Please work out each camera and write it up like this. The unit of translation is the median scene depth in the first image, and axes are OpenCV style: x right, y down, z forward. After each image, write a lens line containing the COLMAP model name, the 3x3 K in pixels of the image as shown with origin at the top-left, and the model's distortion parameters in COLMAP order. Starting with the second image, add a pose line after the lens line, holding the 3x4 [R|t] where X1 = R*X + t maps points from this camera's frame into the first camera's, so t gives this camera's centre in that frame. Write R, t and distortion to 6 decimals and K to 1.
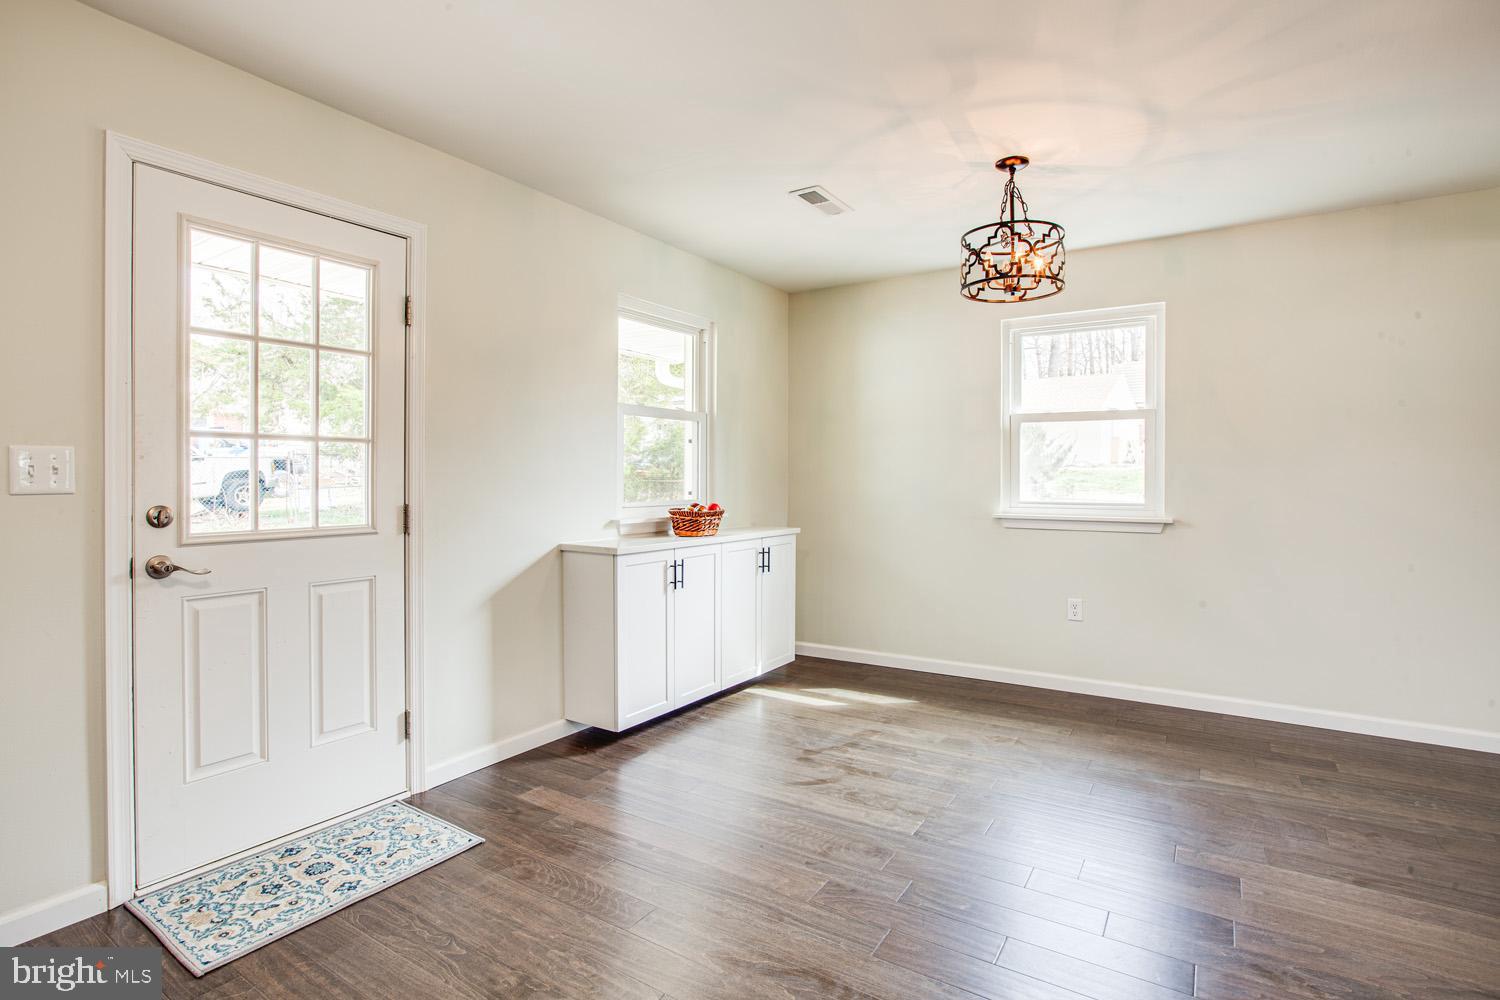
lens RADIAL K [[734.3, 0, 738.0], [0, 734.3, 480.8], [0, 0, 1]] dist [-0.050754, 0.016032]
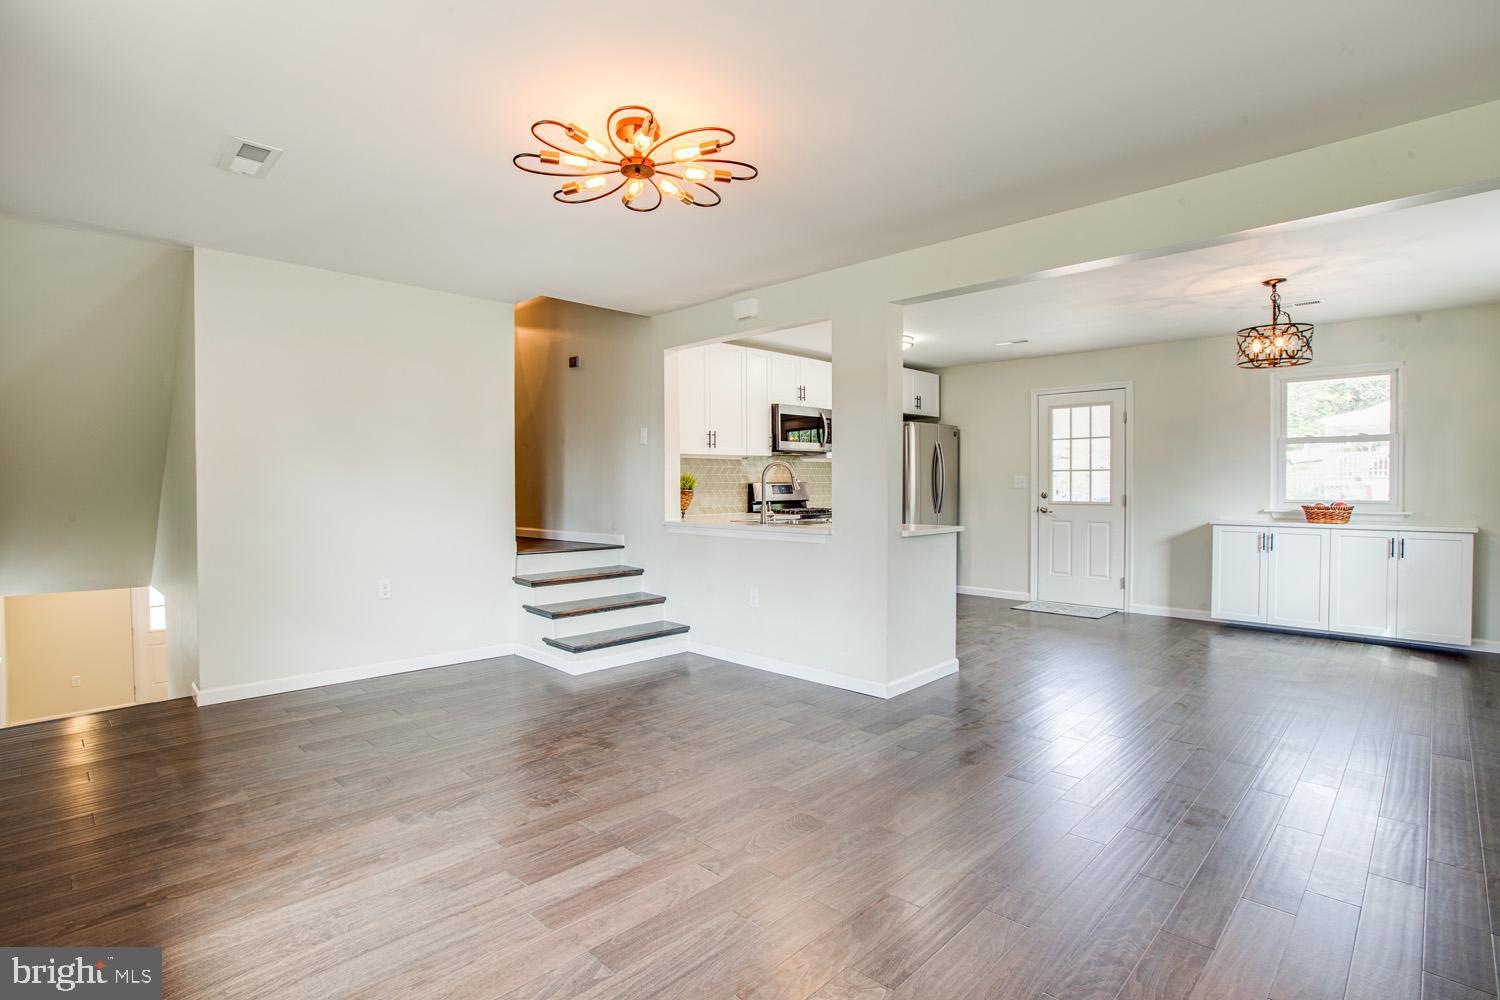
lens RADIAL K [[725.1, 0, 740.0], [0, 725.1, 499.1], [0, 0, 1]] dist [-0.047605, 0.017738]
pose [[-0.191957, 0.019006, -0.981219, 2.151297], [-0.004341, 0.999786, 0.020214, 0.003303], [0.981394, 0.008139, -0.191834, 0.167601]]
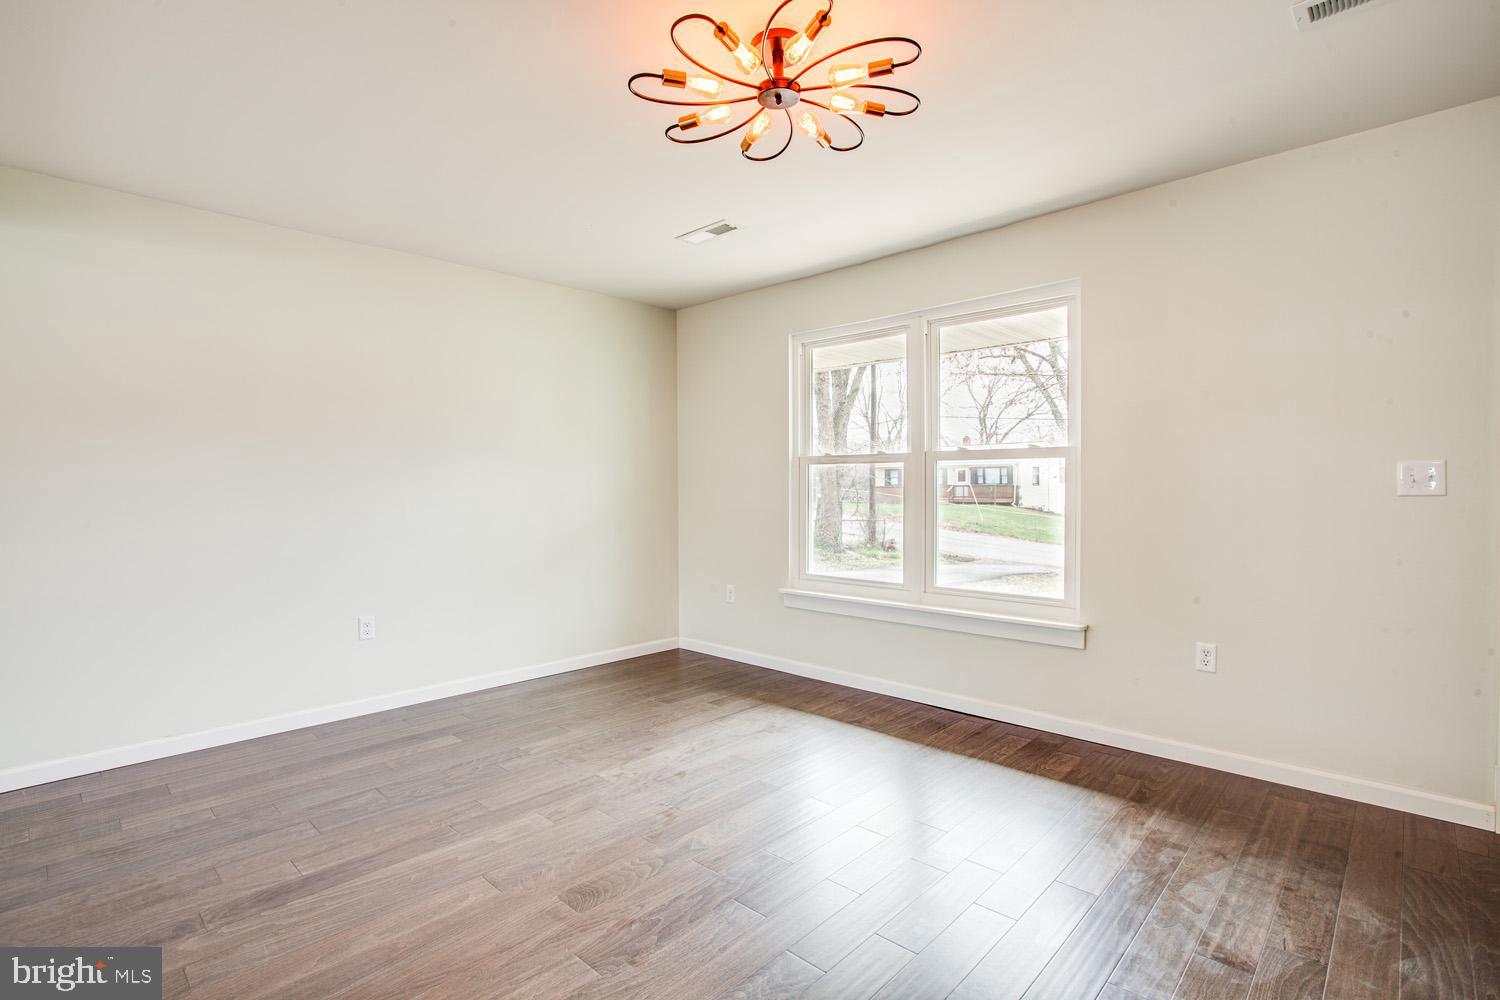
lens RADIAL K [[732.9, 0, 749.1], [0, 732.9, 484.7], [0, 0, 1]] dist [-0.063361, 0.026460]
pose [[0.170457, -0.005647, 0.985349, 0.556358], [0.013139, 0.999908, 0.003458, 0.002444], [-0.985277, 0.012358, 0.170516, -0.222578]]
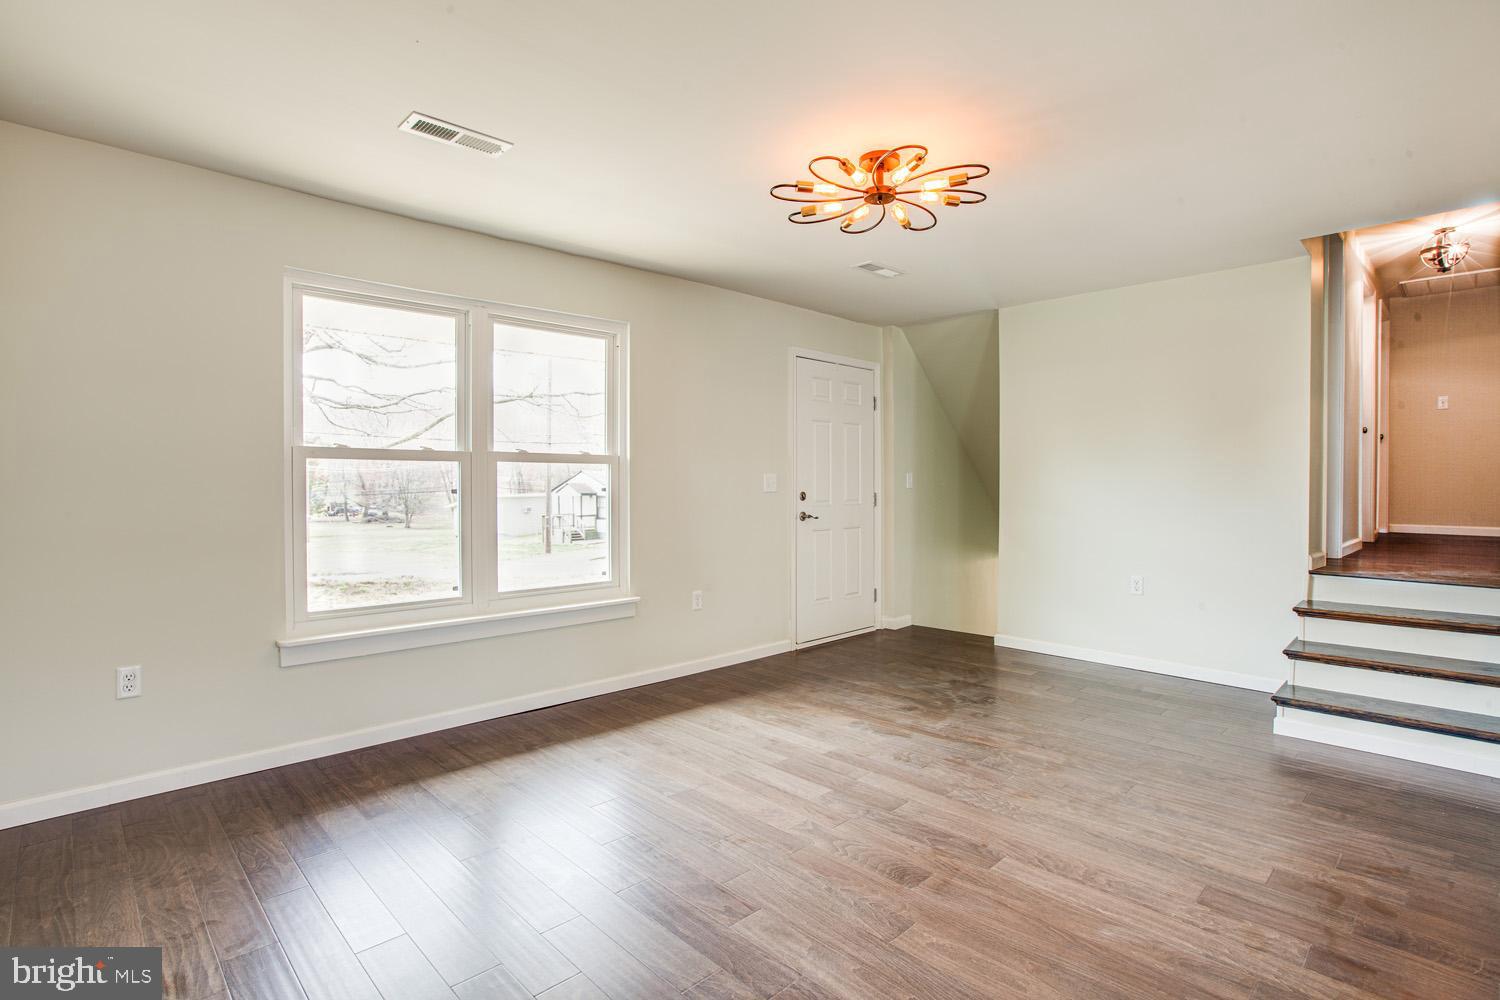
lens RADIAL K [[732.9, 0, 749.1], [0, 732.9, 484.7], [0, 0, 1]] dist [-0.063361, 0.026460]
pose [[-0.978150, -0.001791, 0.207893, 1.263244], [0.000366, 0.999947, 0.010333, -0.006089], [-0.207901, 0.010184, -0.978097, 0.878937]]
